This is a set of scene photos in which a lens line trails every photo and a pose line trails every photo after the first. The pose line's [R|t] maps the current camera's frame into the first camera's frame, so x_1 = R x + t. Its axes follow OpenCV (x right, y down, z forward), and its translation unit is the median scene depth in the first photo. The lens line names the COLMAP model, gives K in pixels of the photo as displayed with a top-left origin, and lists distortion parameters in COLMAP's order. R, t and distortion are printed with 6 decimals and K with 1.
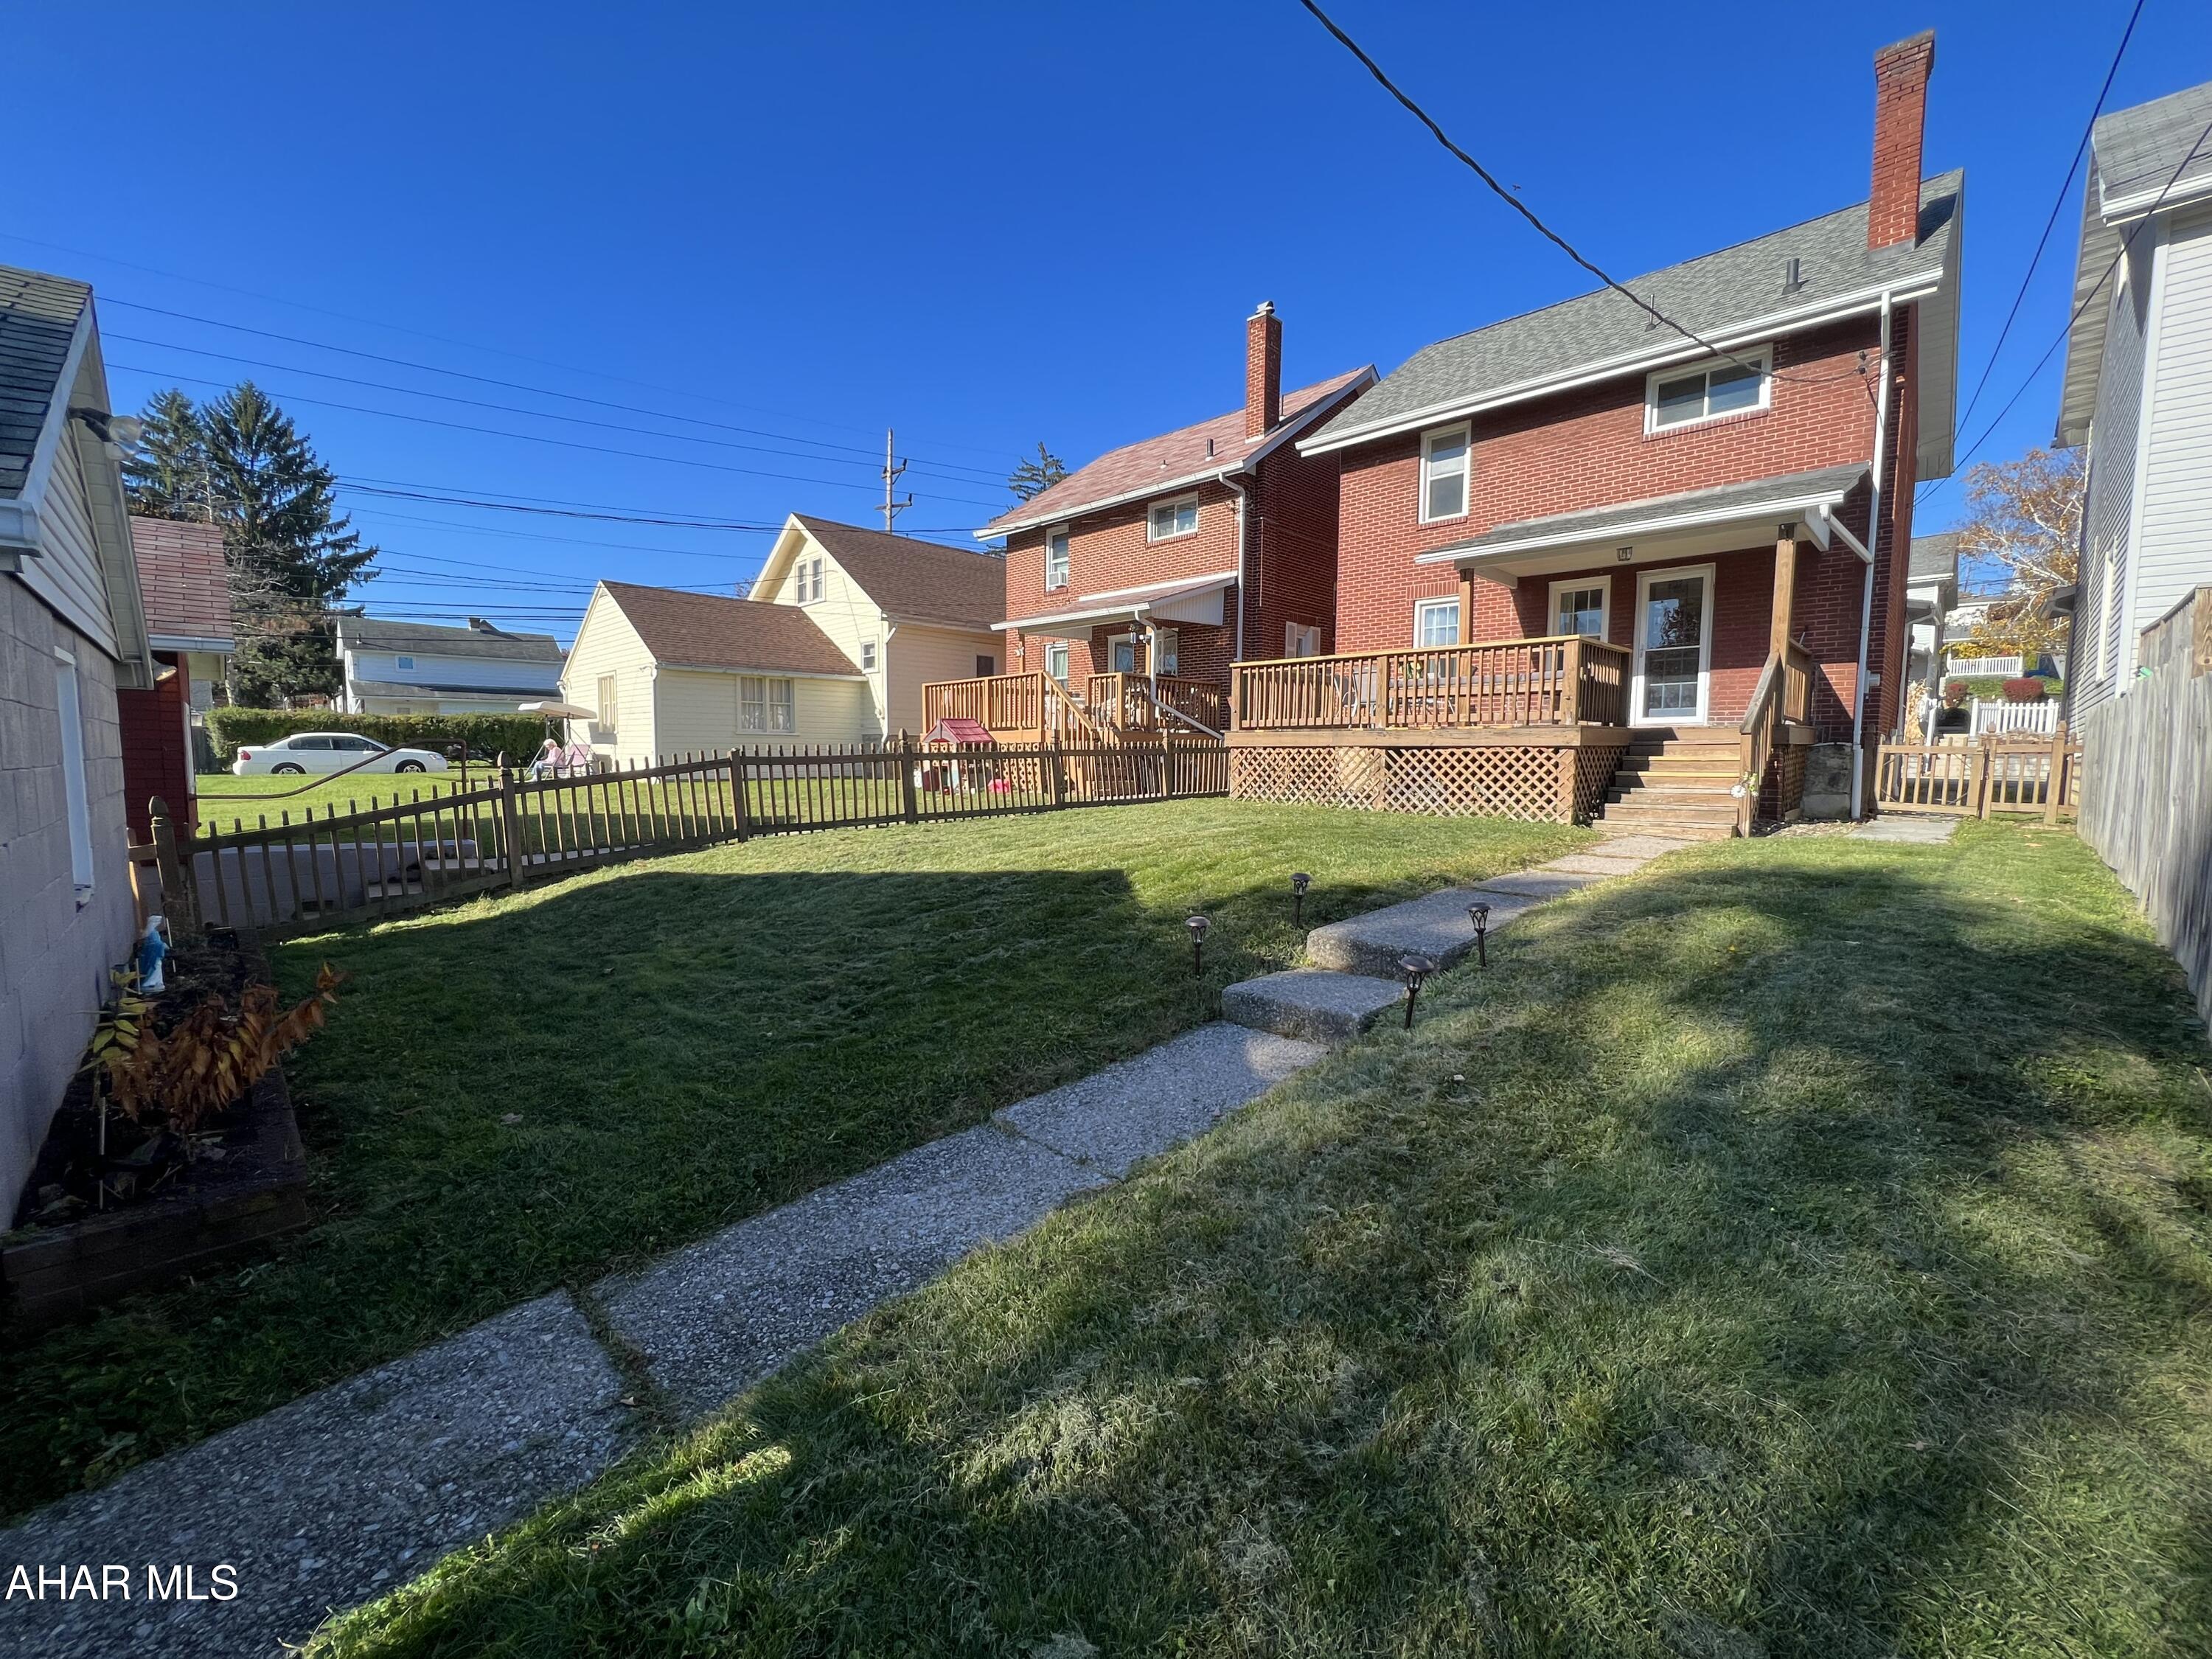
lens RADIAL K [[885.3, 0, 1100.8], [0, 885.3, 826.7], [0, 0, 1]] dist [-0.000573, -0.000058]
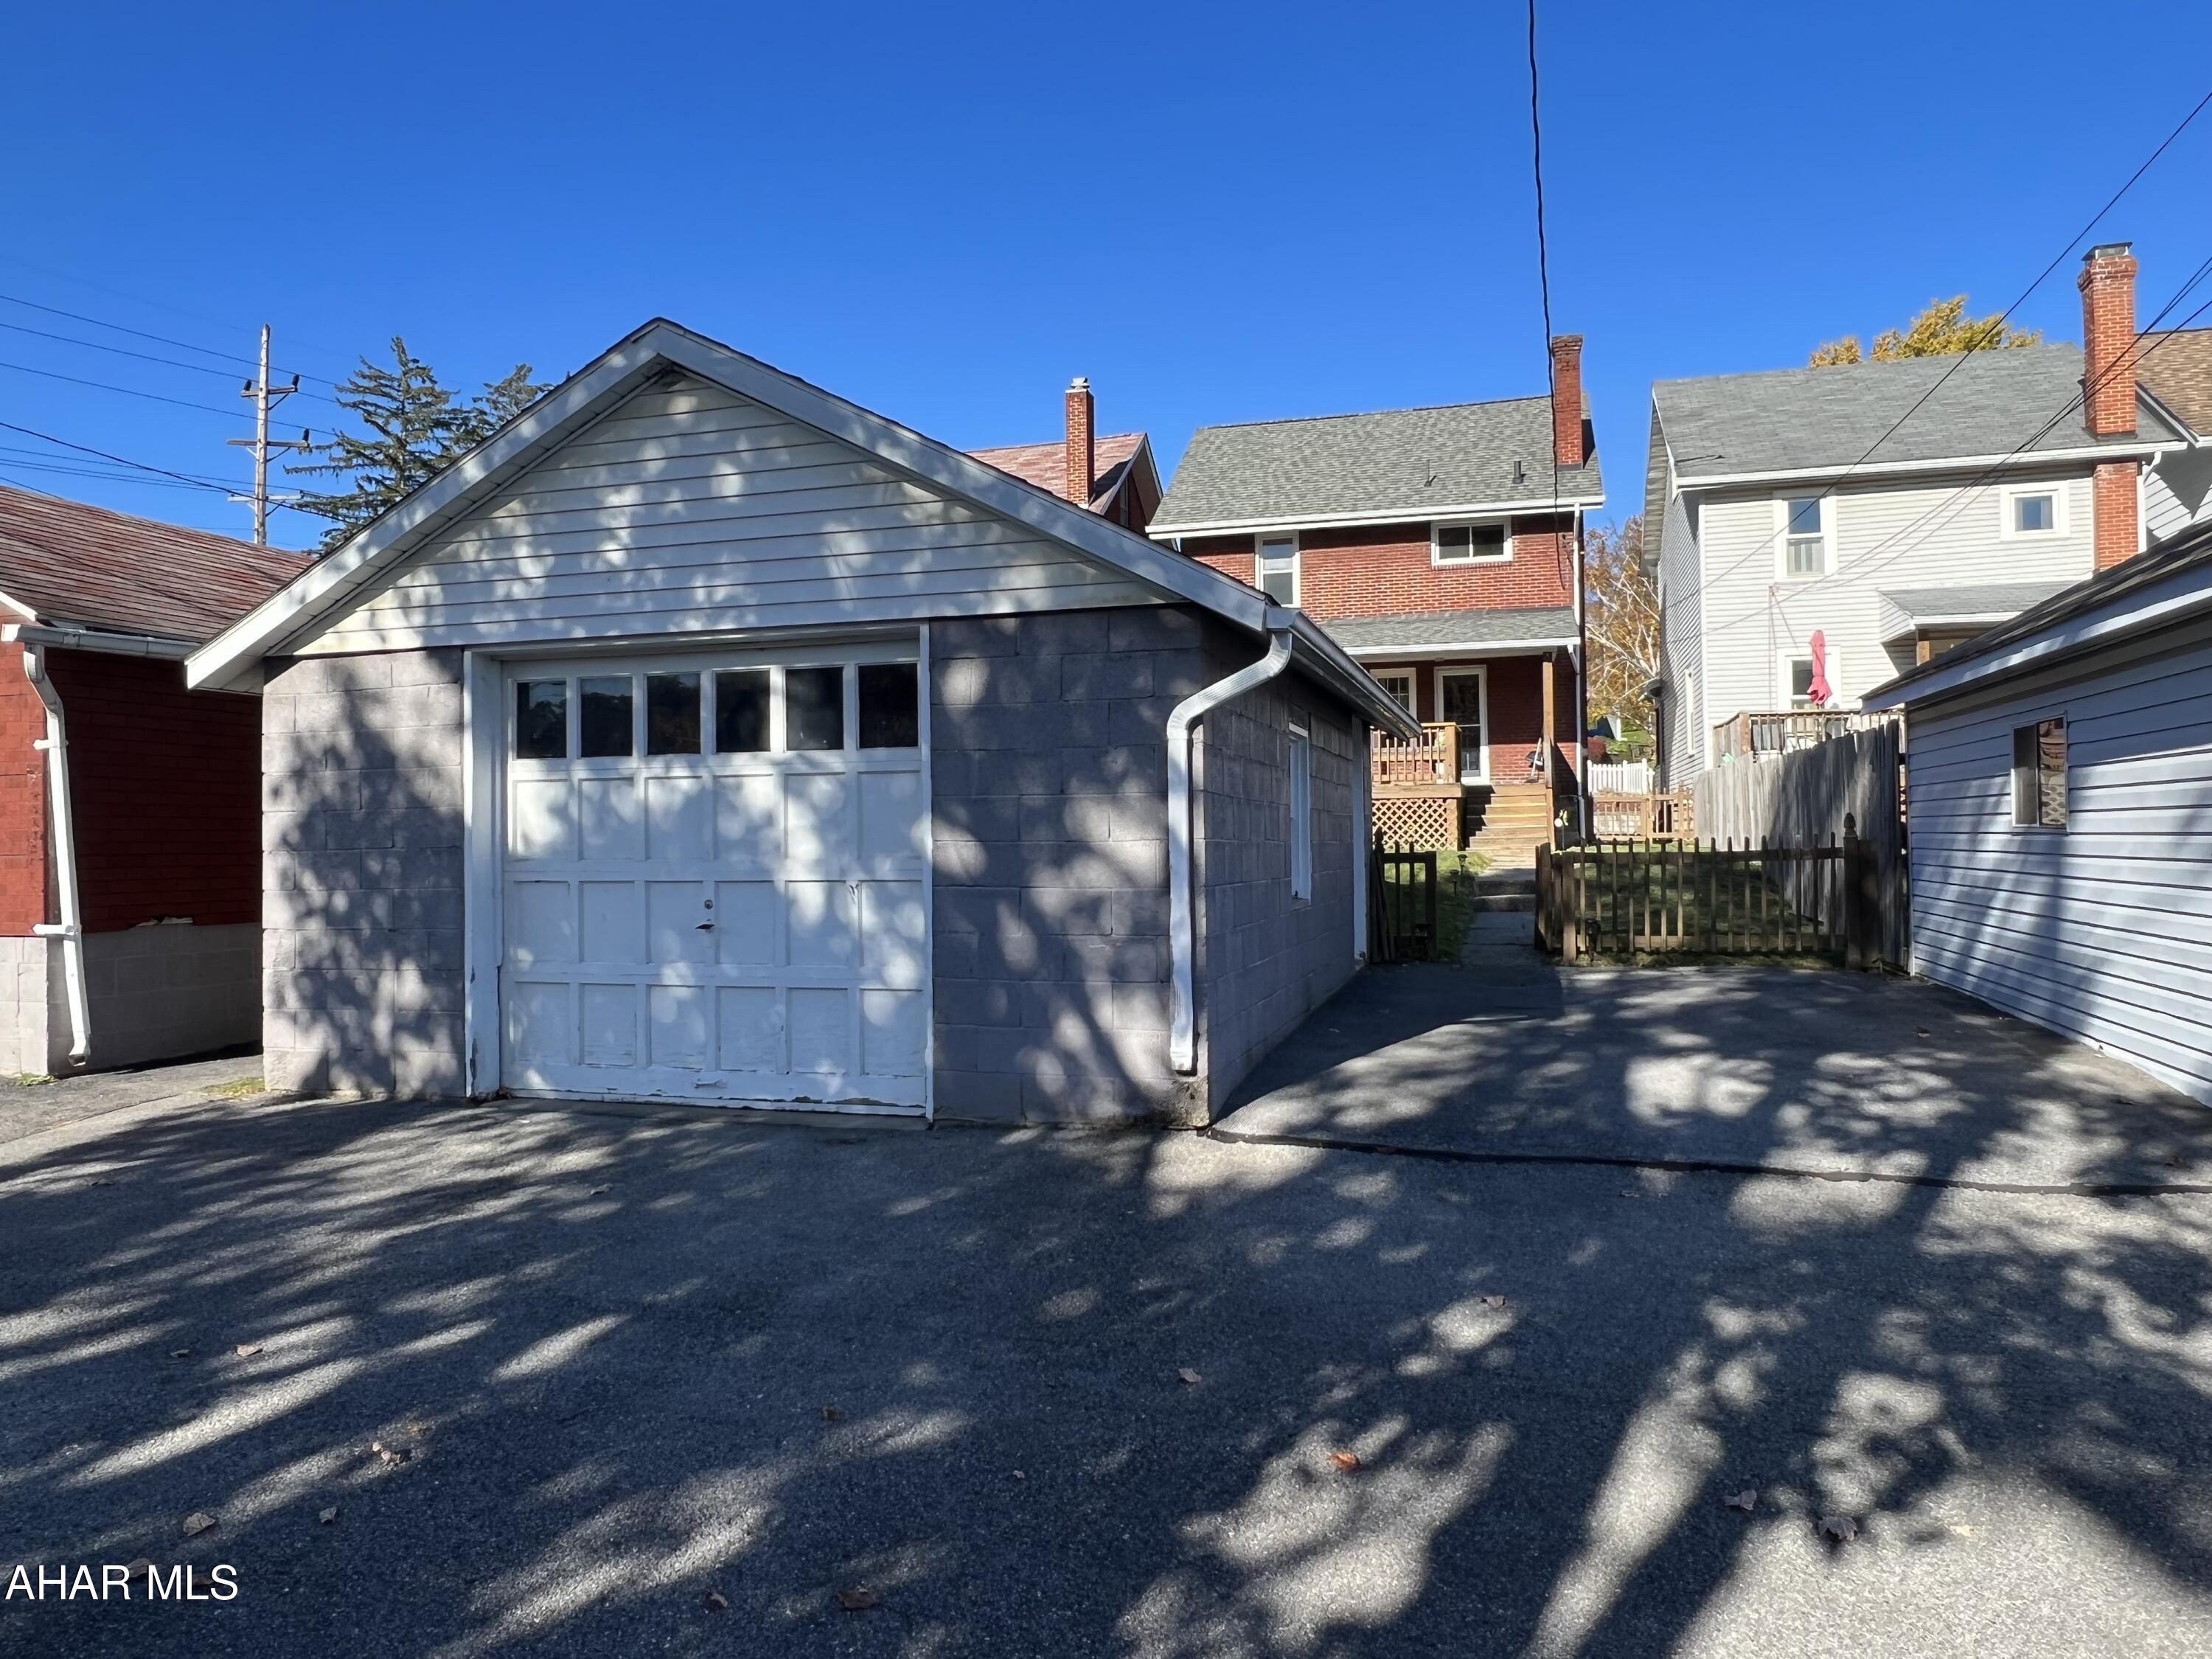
lens RADIAL K [[1435.3, 0, 1109.4], [0, 1435.3, 823.7], [0, 0, 1]] dist [-0.001766, -0.000161]
pose [[0.881674, -0.012882, 0.471684, -0.888698], [0.056661, 0.995284, -0.078730, 0.087644], [-0.468445, 0.096140, 0.878246, -0.662968]]
